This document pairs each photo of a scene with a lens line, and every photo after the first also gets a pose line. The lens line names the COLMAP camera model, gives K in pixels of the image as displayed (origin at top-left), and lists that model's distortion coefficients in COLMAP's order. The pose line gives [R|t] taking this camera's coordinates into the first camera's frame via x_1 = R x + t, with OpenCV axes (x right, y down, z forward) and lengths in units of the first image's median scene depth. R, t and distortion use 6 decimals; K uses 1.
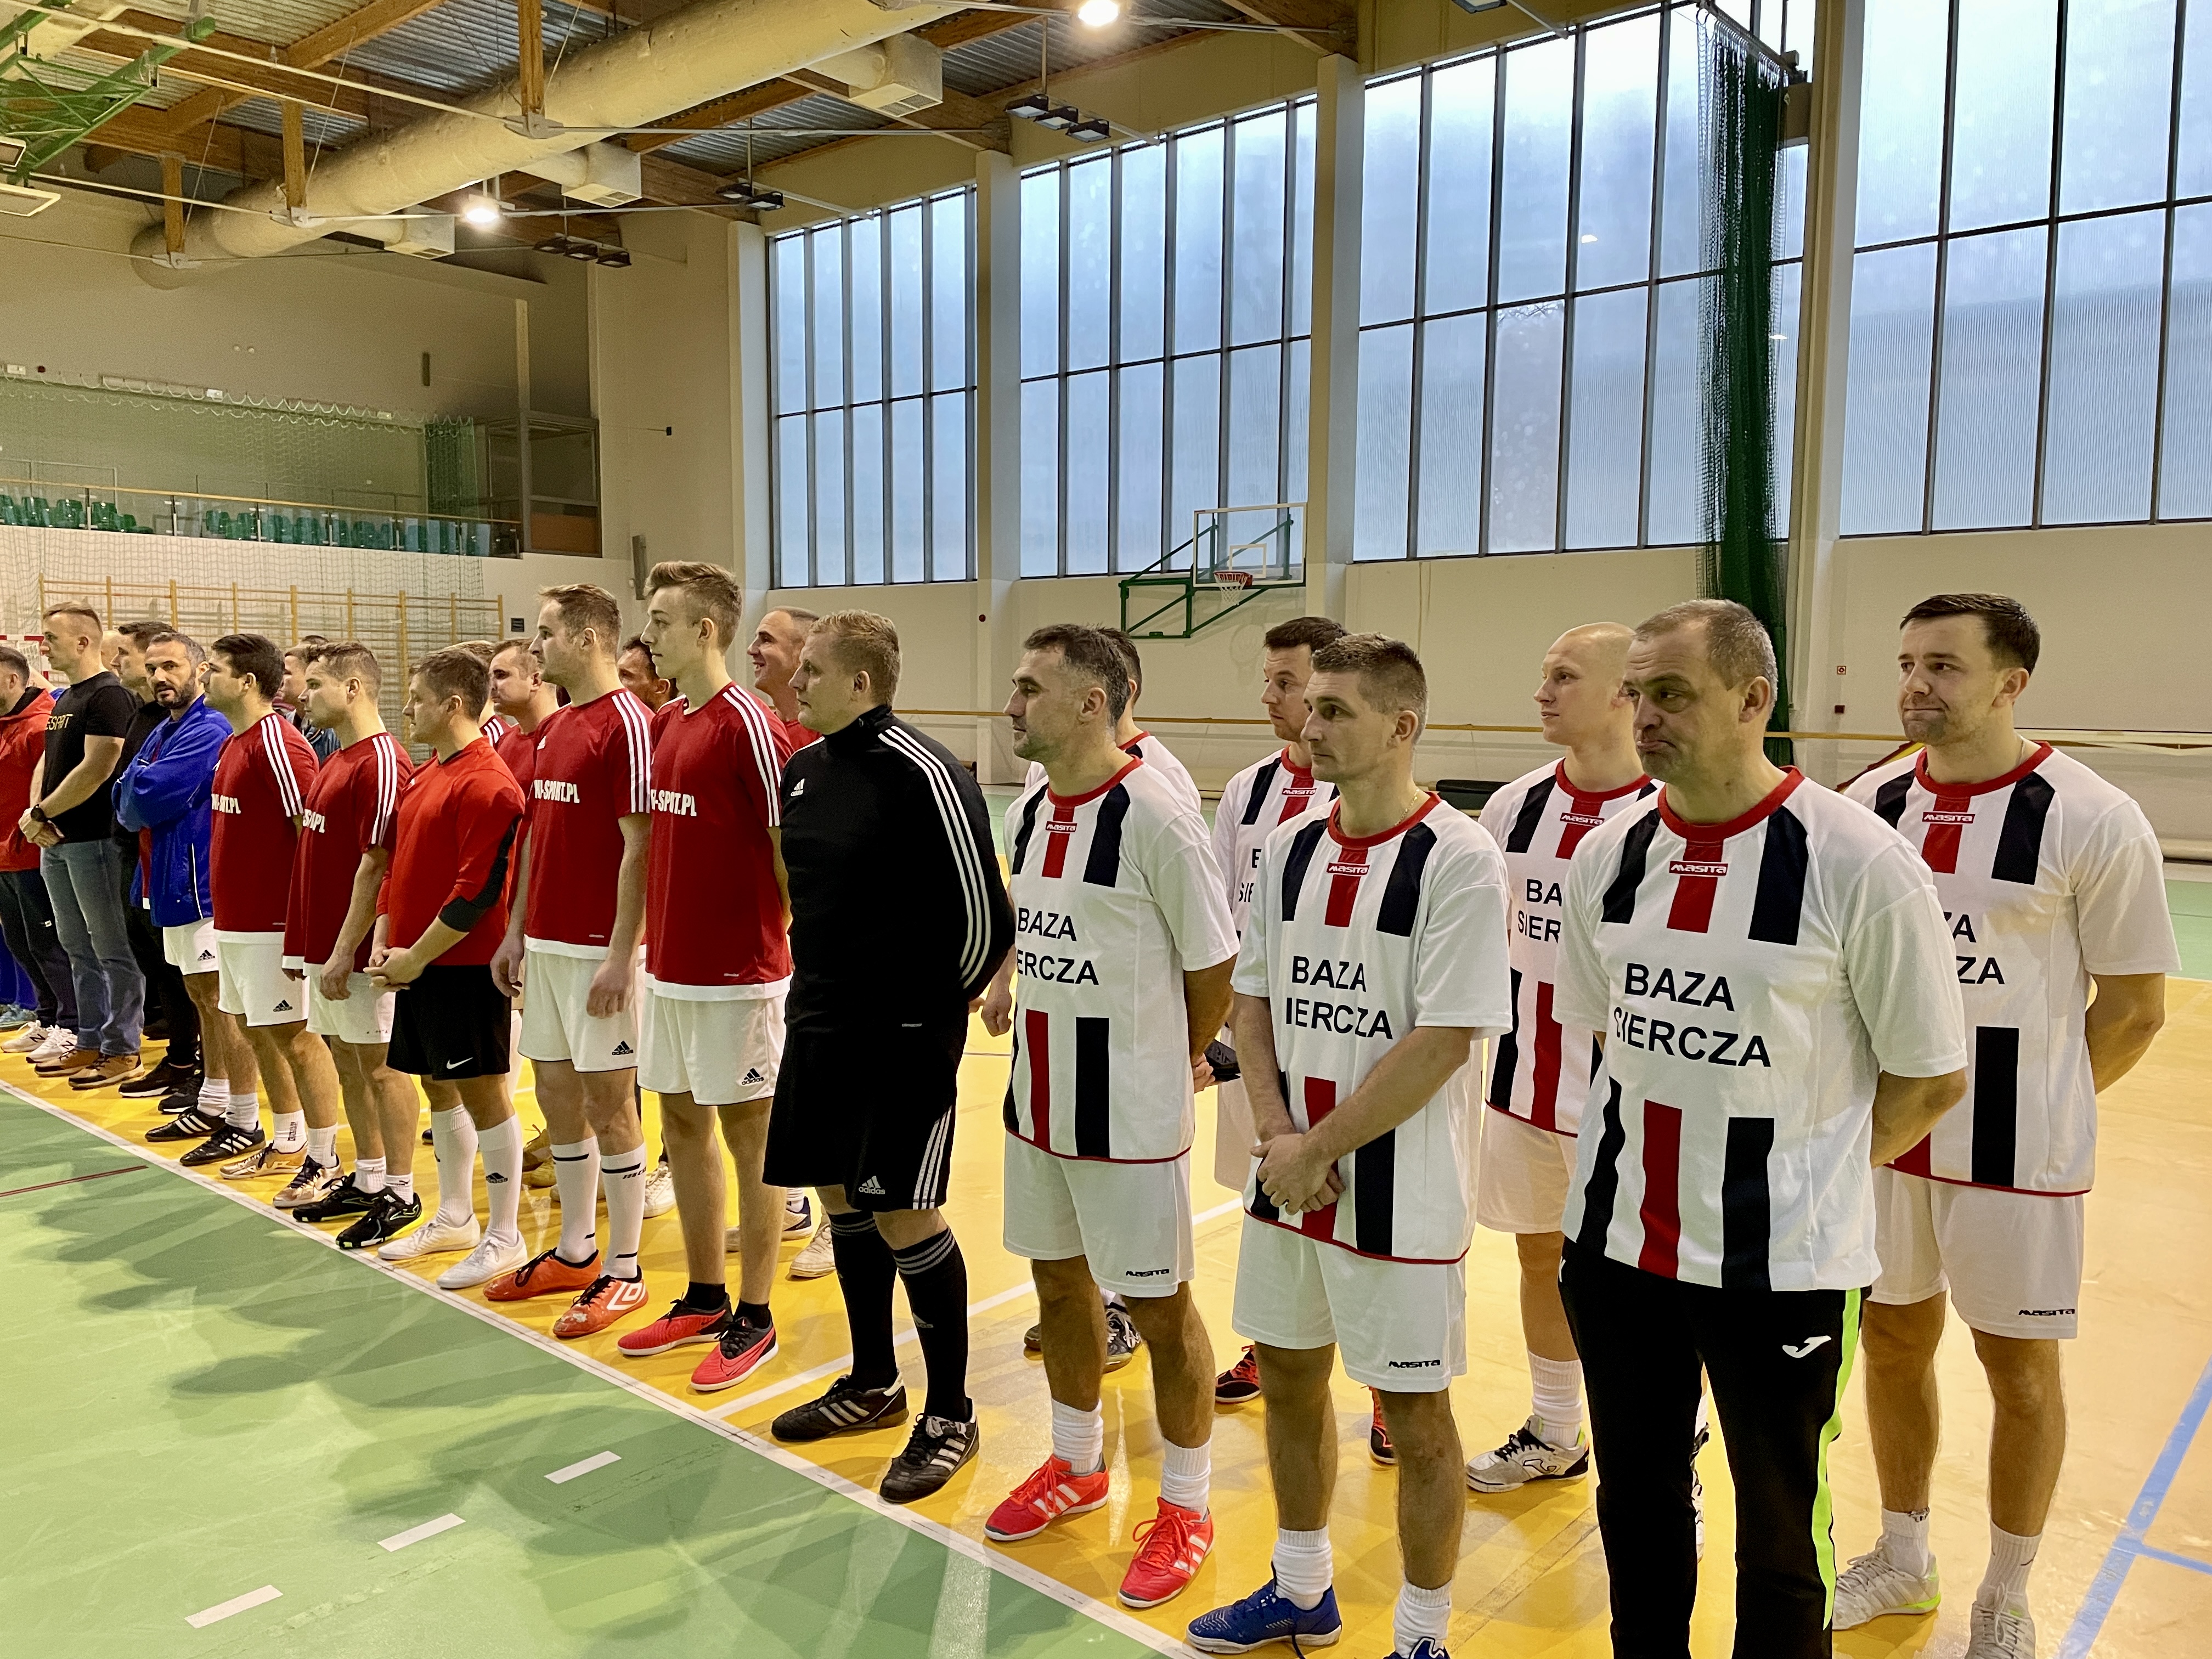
lens RADIAL K [[1673.2, 0, 1122.3], [0, 1673.2, 832.0], [0, 0, 1]] dist [0.037873, -0.055884]
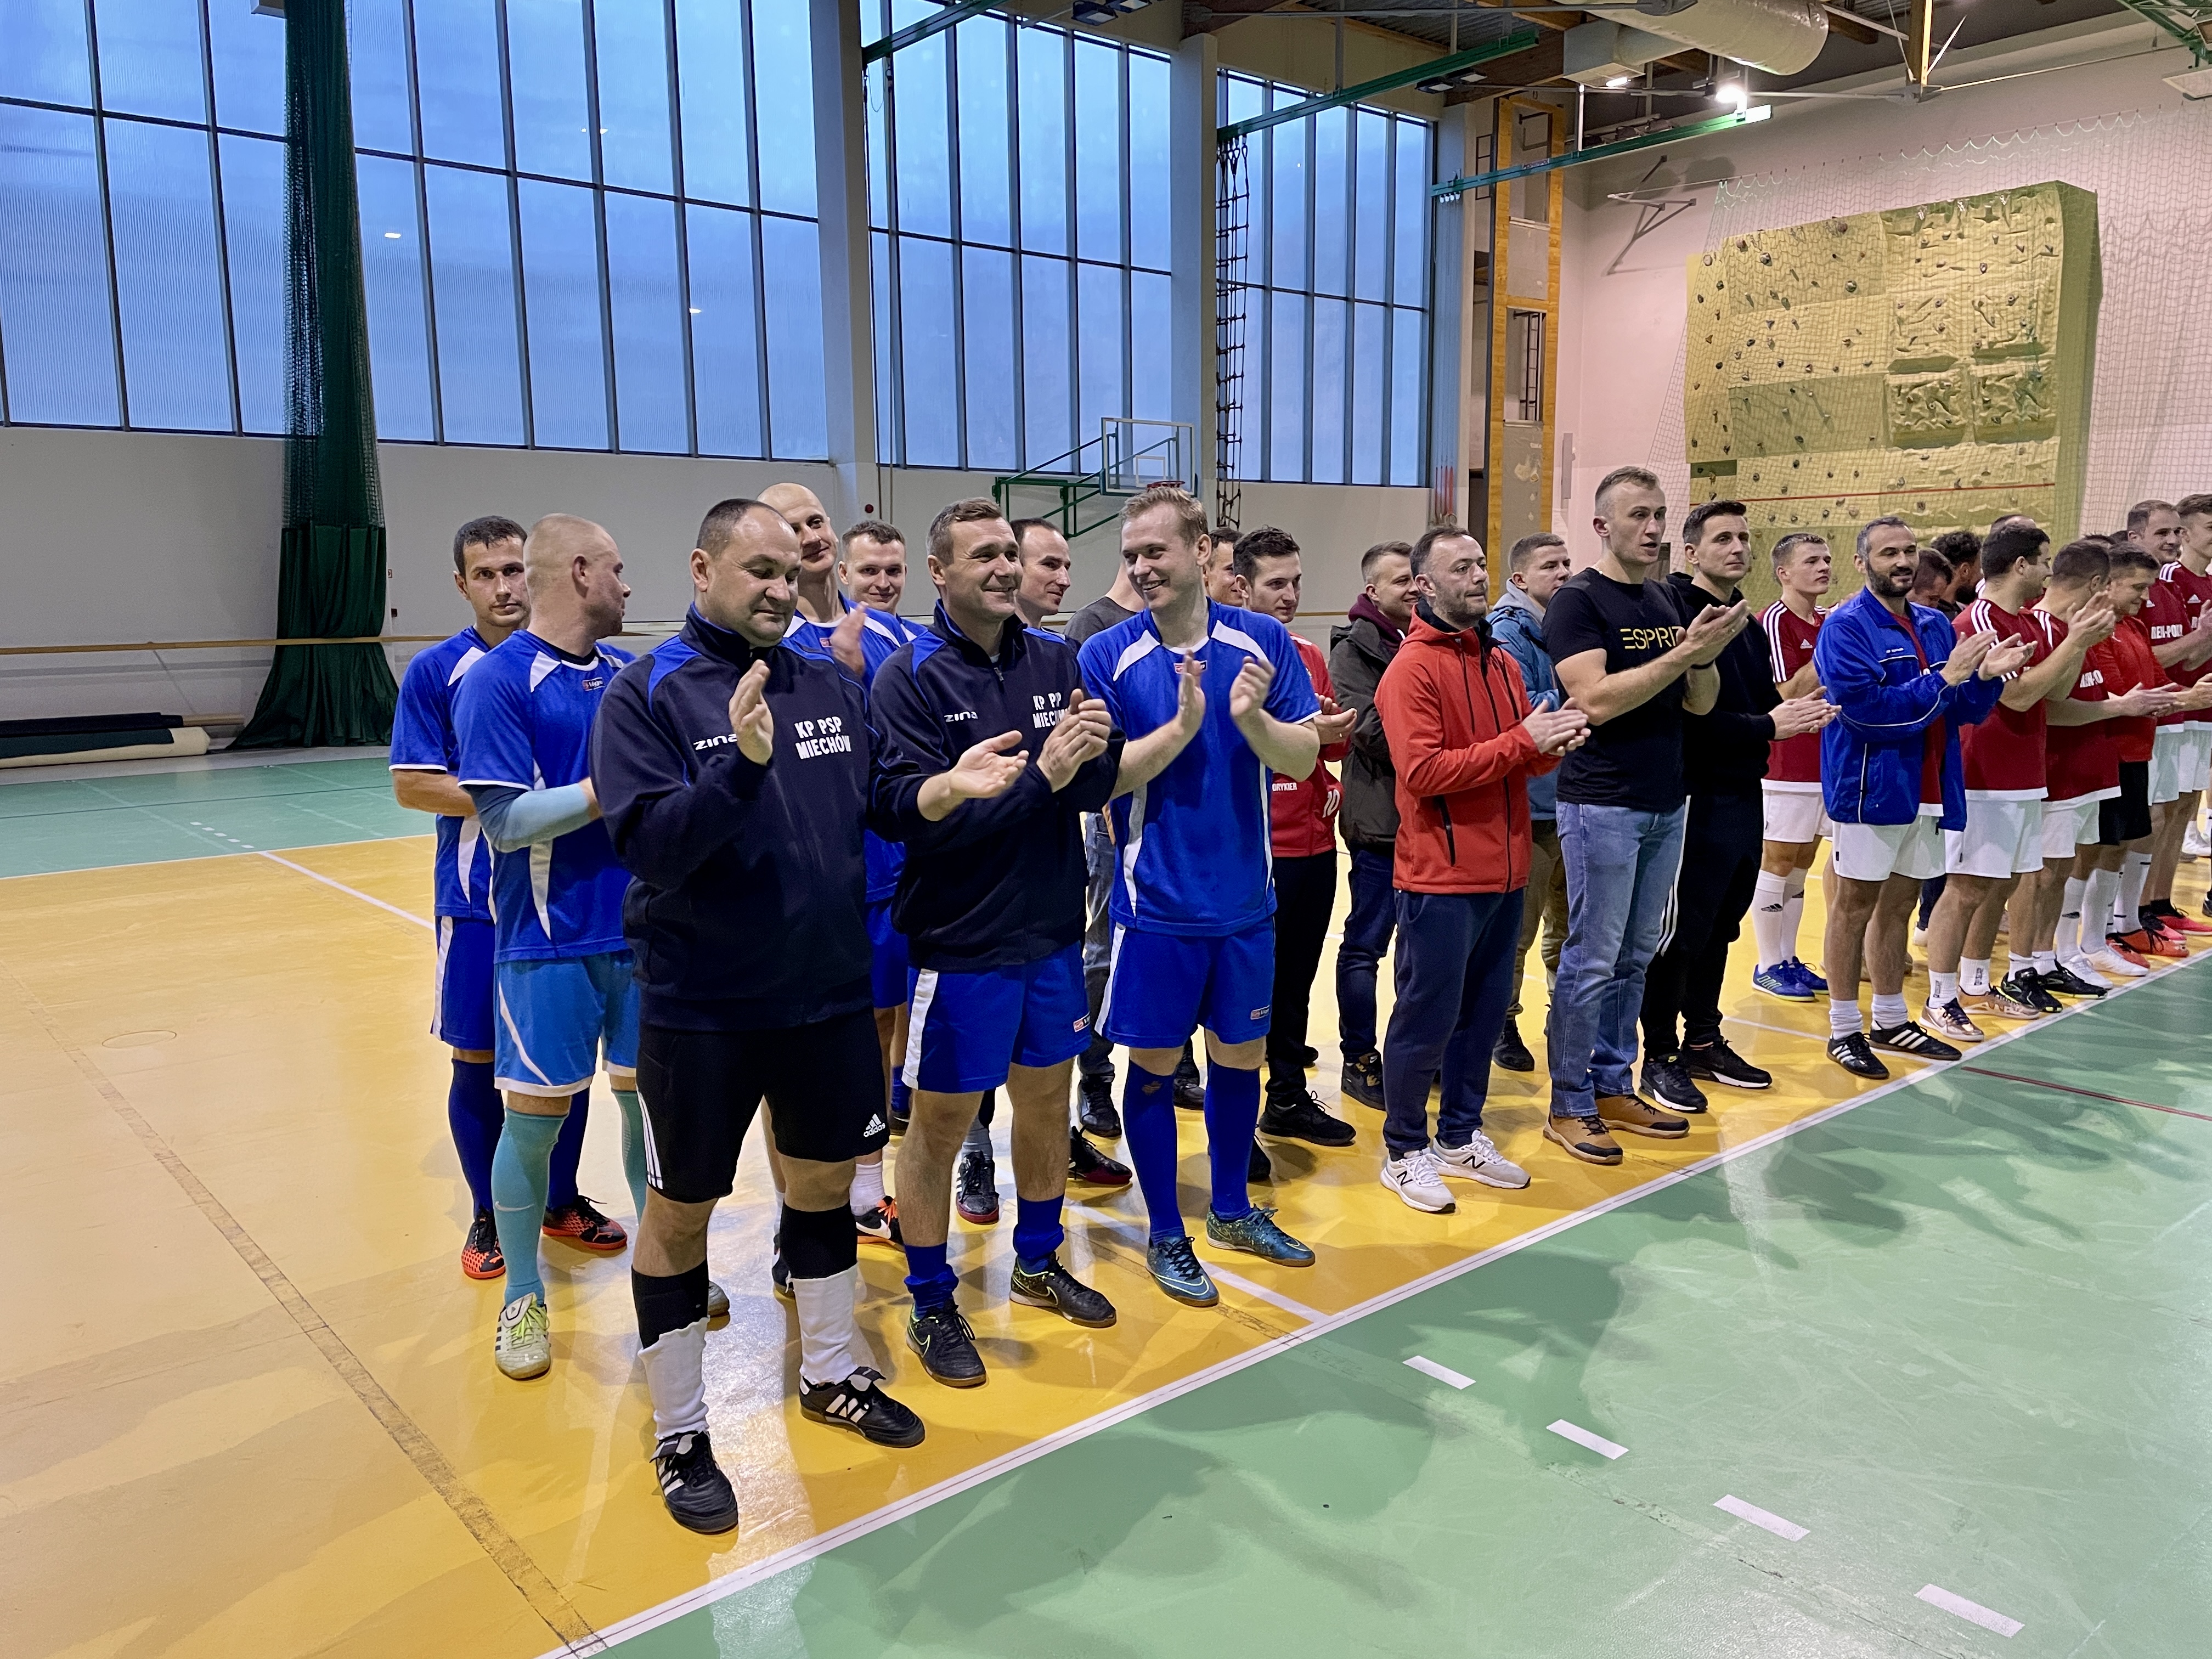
lens RADIAL K [[1673.2, 0, 1109.7], [0, 1673.2, 841.0], [0, 0, 1]] dist [0.037873, -0.055884]
pose [[0.158318, -0.157318, 0.974775, -0.821628], [0.099376, 0.984752, 0.142788, -0.063801], [-0.982375, 0.074263, 0.171537, 0.671279]]
